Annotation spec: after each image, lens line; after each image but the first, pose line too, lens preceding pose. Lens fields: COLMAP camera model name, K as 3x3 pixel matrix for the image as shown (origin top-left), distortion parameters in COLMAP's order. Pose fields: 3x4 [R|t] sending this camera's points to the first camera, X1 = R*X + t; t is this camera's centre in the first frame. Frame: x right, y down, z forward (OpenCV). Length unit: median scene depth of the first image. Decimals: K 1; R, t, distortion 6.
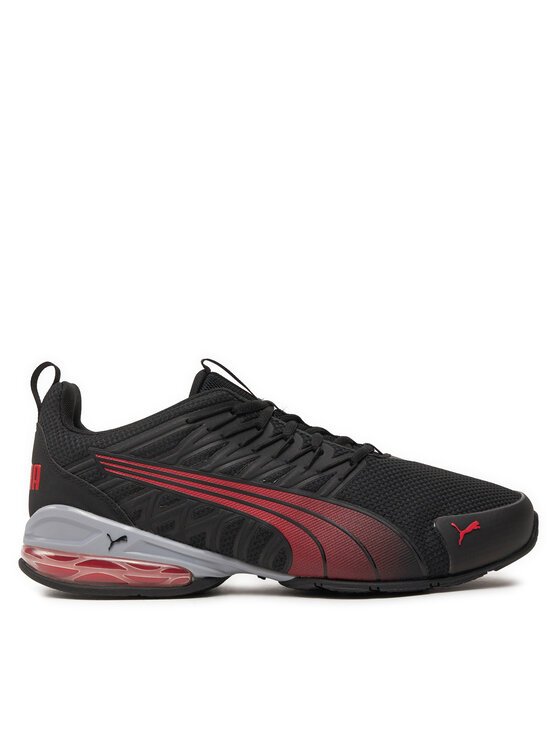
lens RADIAL K [[1254.6, 0, 281.1], [0, 1254.6, 372.9], [0, 0, 1]] dist [-0.028301, 0.000000]
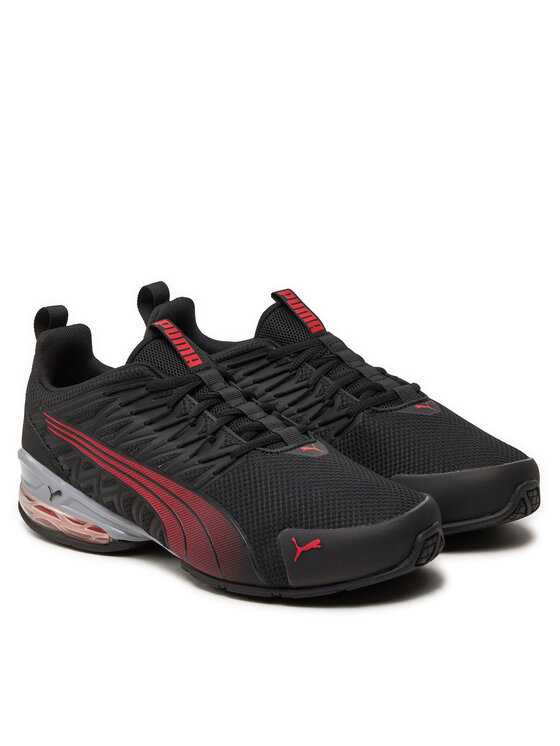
lens RADIAL K [[2040.7, 0, 279.7], [0, 2040.7, 372.8], [0, 0, 1]] dist [0.498048, 0.000000]
pose [[0.774055, 0.142973, -0.616764, 1.092152], [0.042858, 0.960101, 0.276351, -0.445472], [0.631666, -0.240345, 0.737043, -0.158387]]
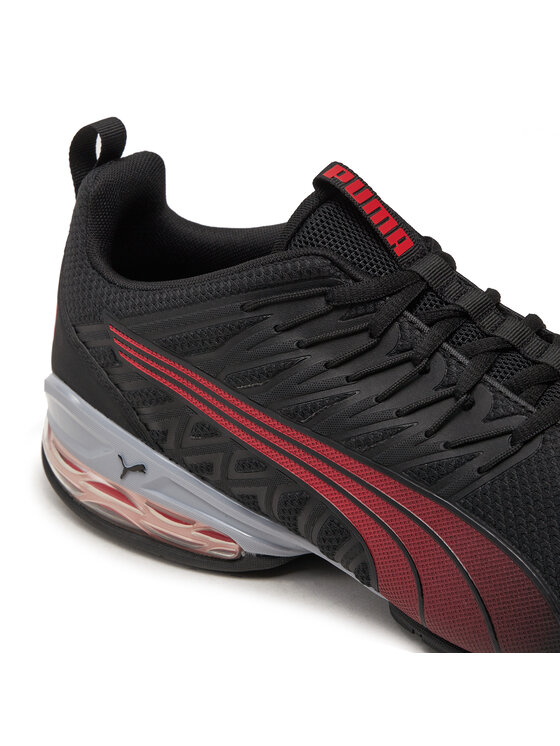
lens RADIAL K [[1898.6, 0, 279.6], [0, 1898.6, 374.8], [0, 0, 1]] dist [0.131863, 0.000000]
pose [[0.868347, 0.235105, -0.436692, 0.321904], [-0.009427, 0.888167, 0.459424, -0.329422], [0.495868, -0.394822, 0.773453, 0.338086]]
